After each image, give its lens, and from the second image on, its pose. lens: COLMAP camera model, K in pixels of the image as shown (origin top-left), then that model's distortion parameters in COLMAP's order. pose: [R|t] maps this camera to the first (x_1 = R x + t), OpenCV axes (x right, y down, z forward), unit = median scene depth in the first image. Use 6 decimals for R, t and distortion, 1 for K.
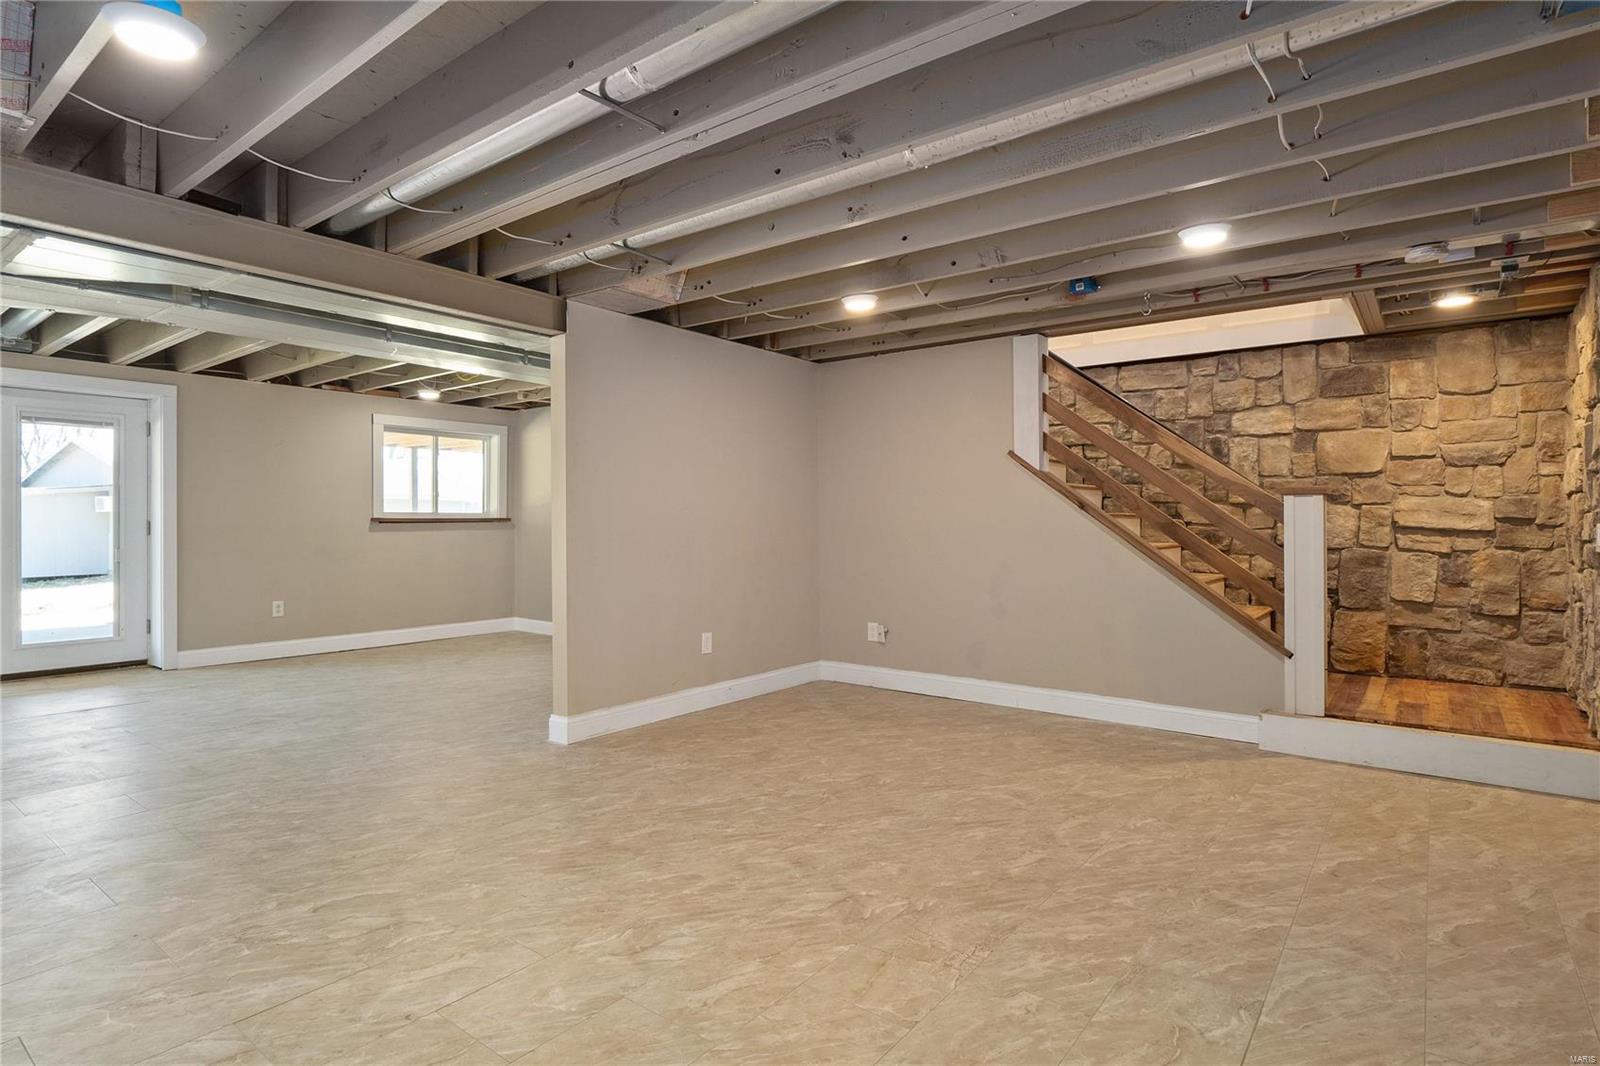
lens RADIAL K [[824.4, 0, 806.1], [0, 824.4, 532.3], [0, 0, 1]] dist [-0.004164, 0.000303]
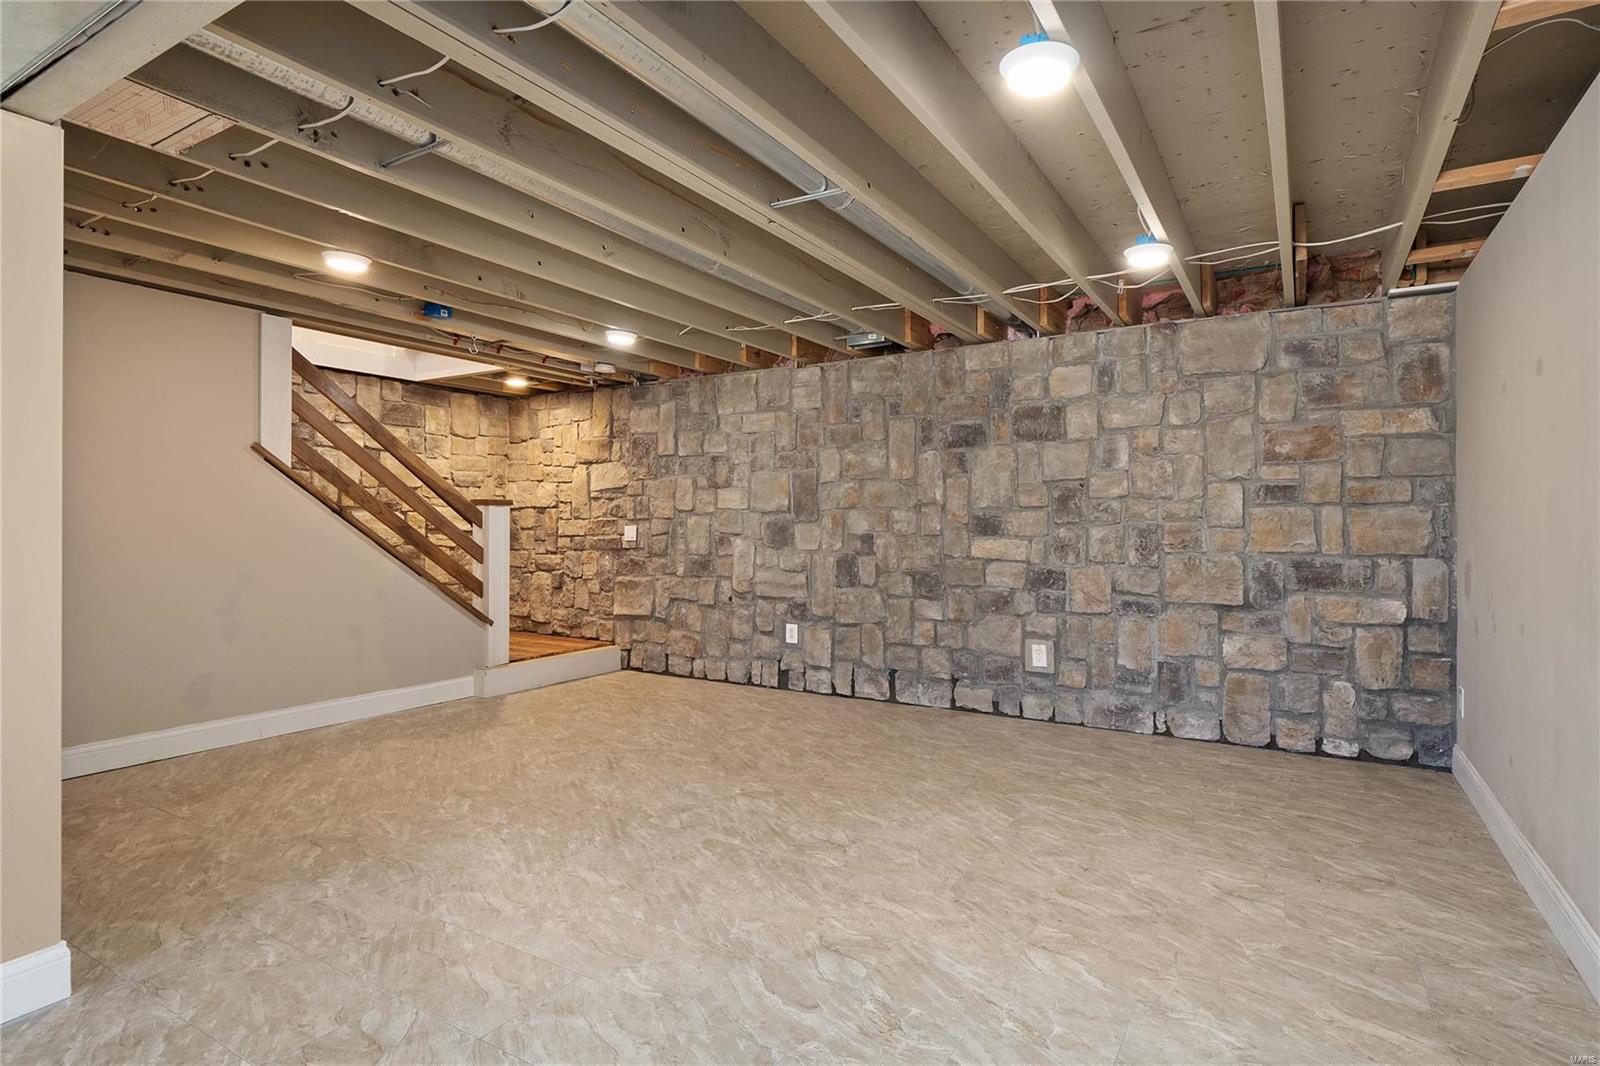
lens RADIAL K [[824.4, 0, 805.1], [0, 824.4, 529.7], [0, 0, 1]] dist [-0.004164, 0.000303]
pose [[-0.110936, -0.006719, 0.993805, -1.184165], [0.014153, 0.999865, 0.008340, -0.013104], [-0.993727, 0.014990, -0.110826, 0.924868]]
